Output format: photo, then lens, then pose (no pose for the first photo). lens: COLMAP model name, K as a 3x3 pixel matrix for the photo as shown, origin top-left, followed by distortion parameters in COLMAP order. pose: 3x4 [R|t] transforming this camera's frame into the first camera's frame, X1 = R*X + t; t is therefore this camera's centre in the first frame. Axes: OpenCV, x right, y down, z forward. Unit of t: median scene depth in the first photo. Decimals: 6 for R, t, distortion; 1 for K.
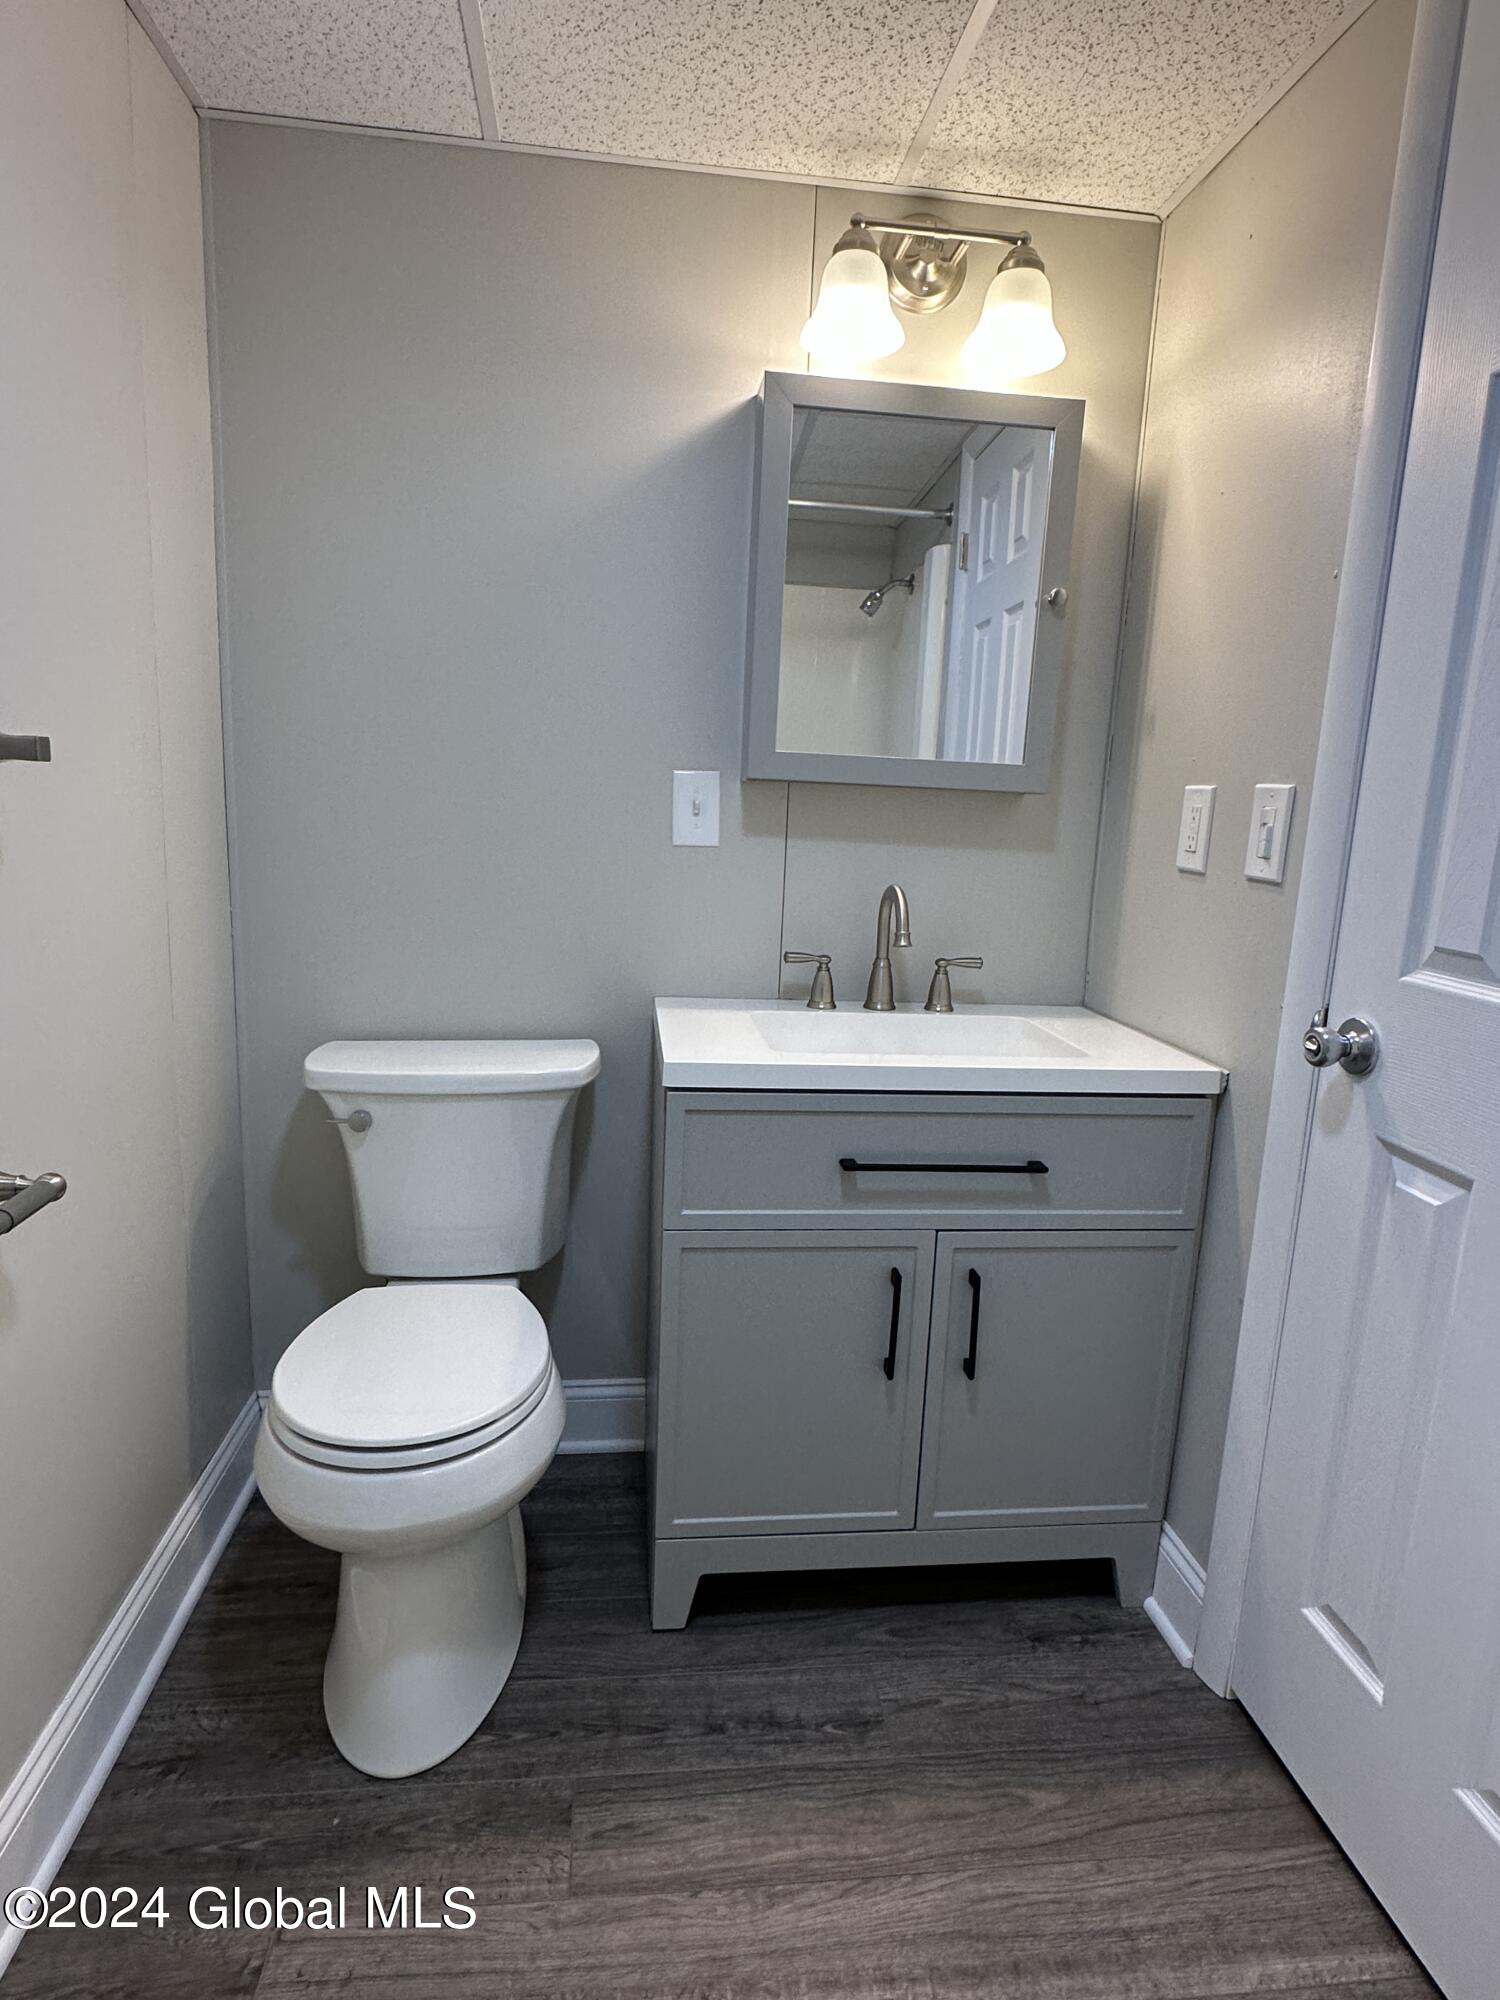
lens RADIAL K [[1070.7, 0, 750.0], [0, 1070.7, 1000.0], [0, 0, 1]] dist [0.001048, -0.001773]
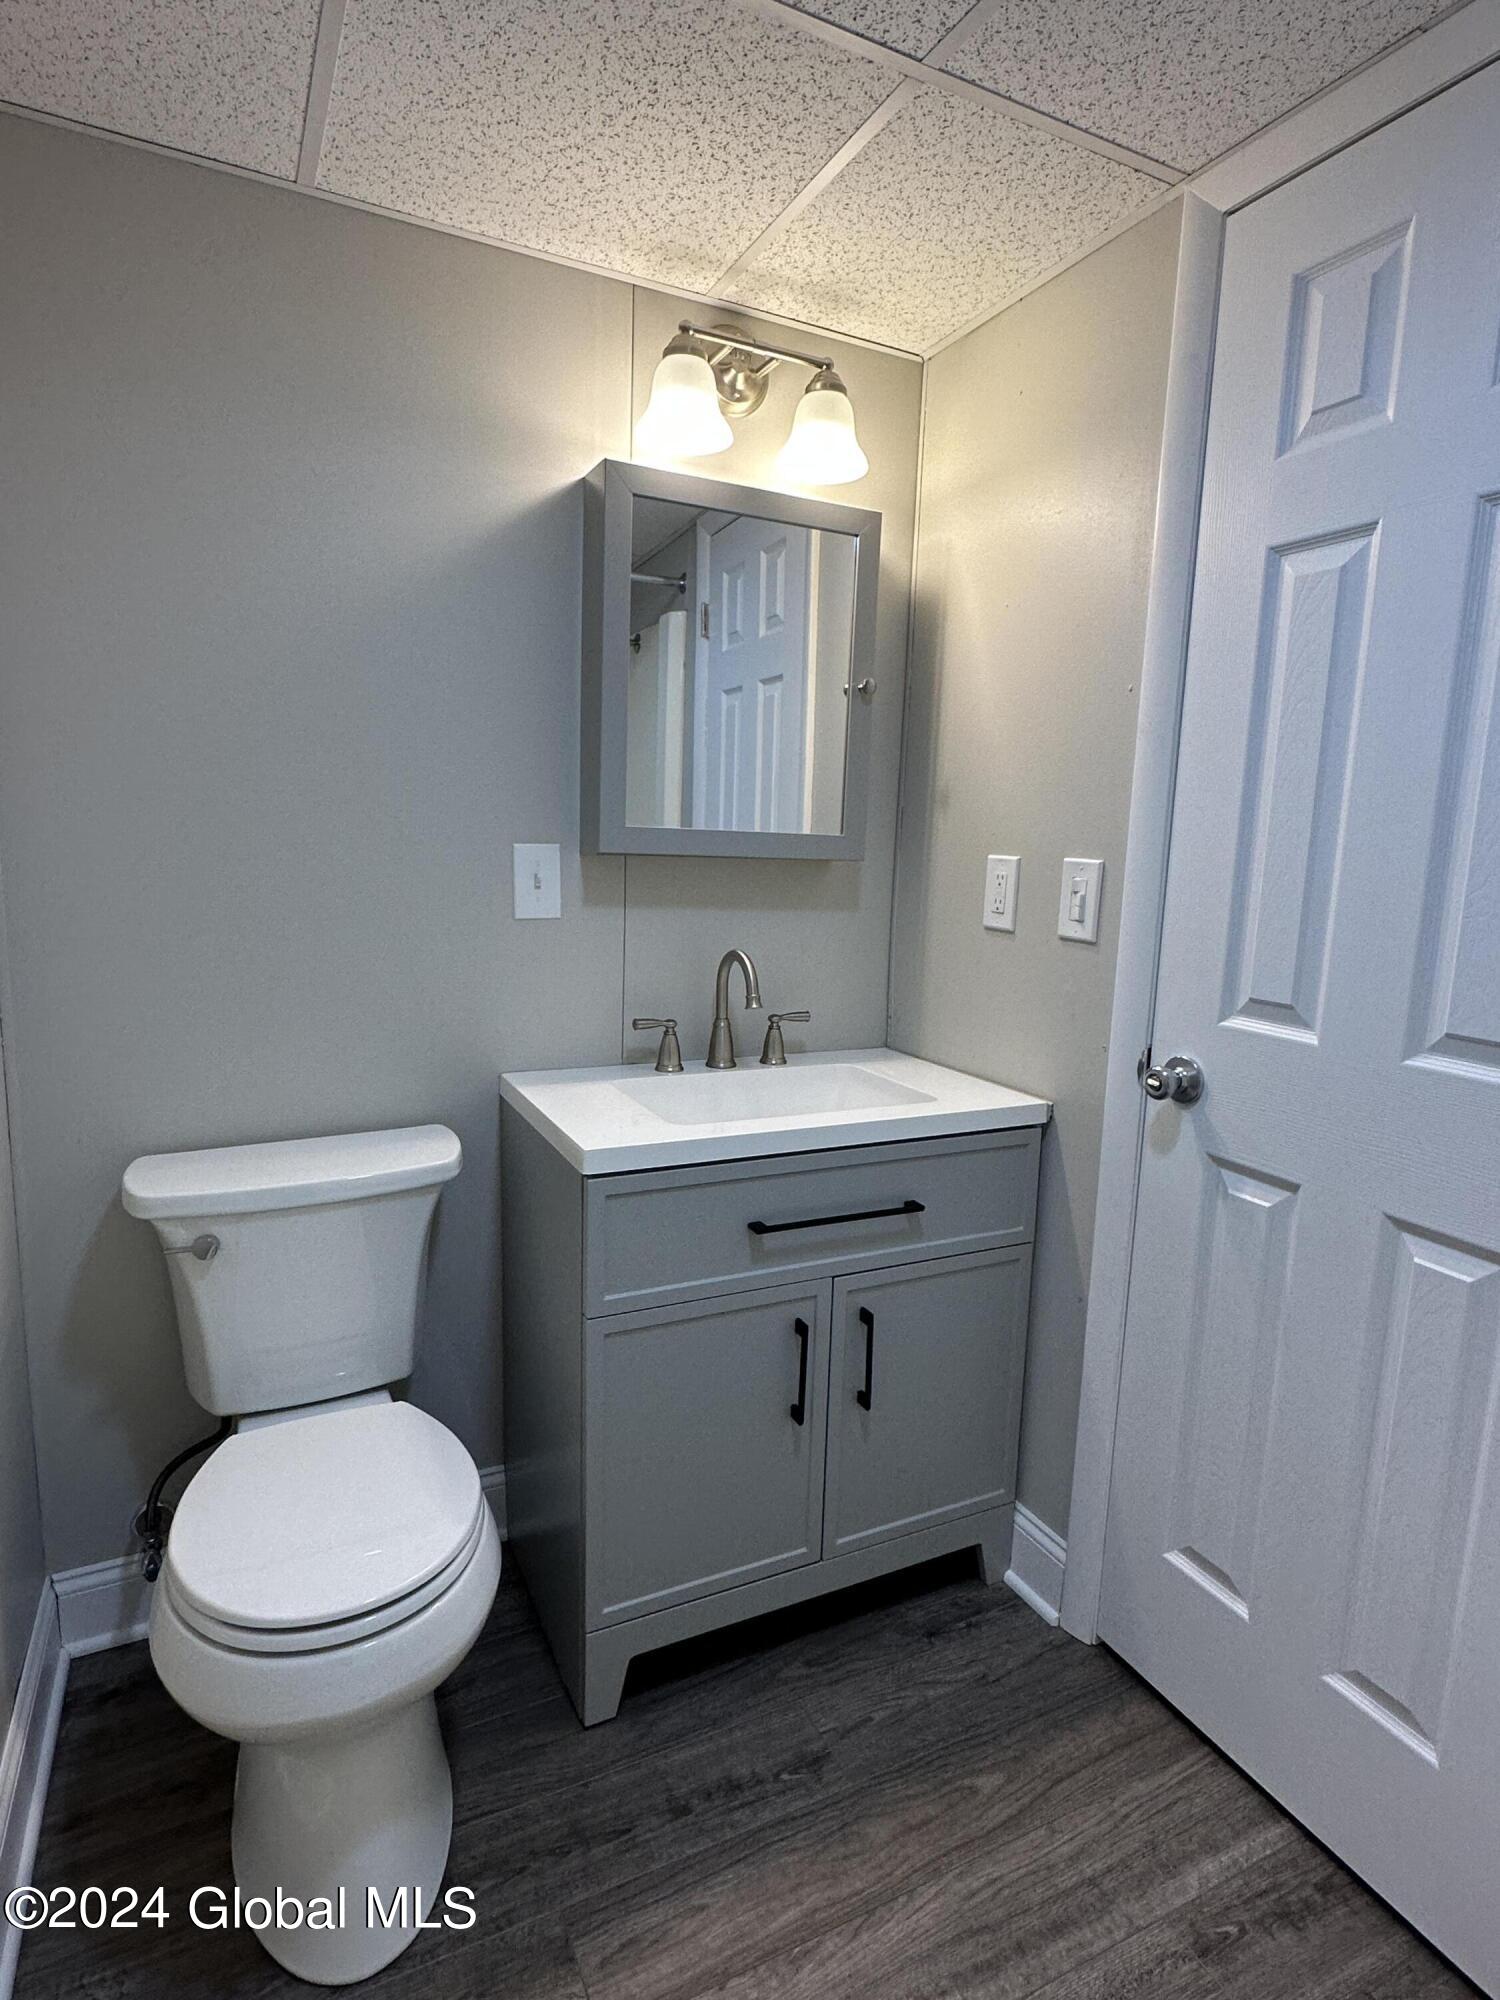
lens RADIAL K [[1035.9, 0, 750.0], [0, 1035.9, 1000.0], [0, 0, 1]] dist [-0.001872, 0.000392]
pose [[0.944385, -0.062251, 0.322896, -0.216363], [0.068814, 0.997590, -0.008936, -0.056342], [-0.321561, 0.030659, 0.946392, 0.038322]]
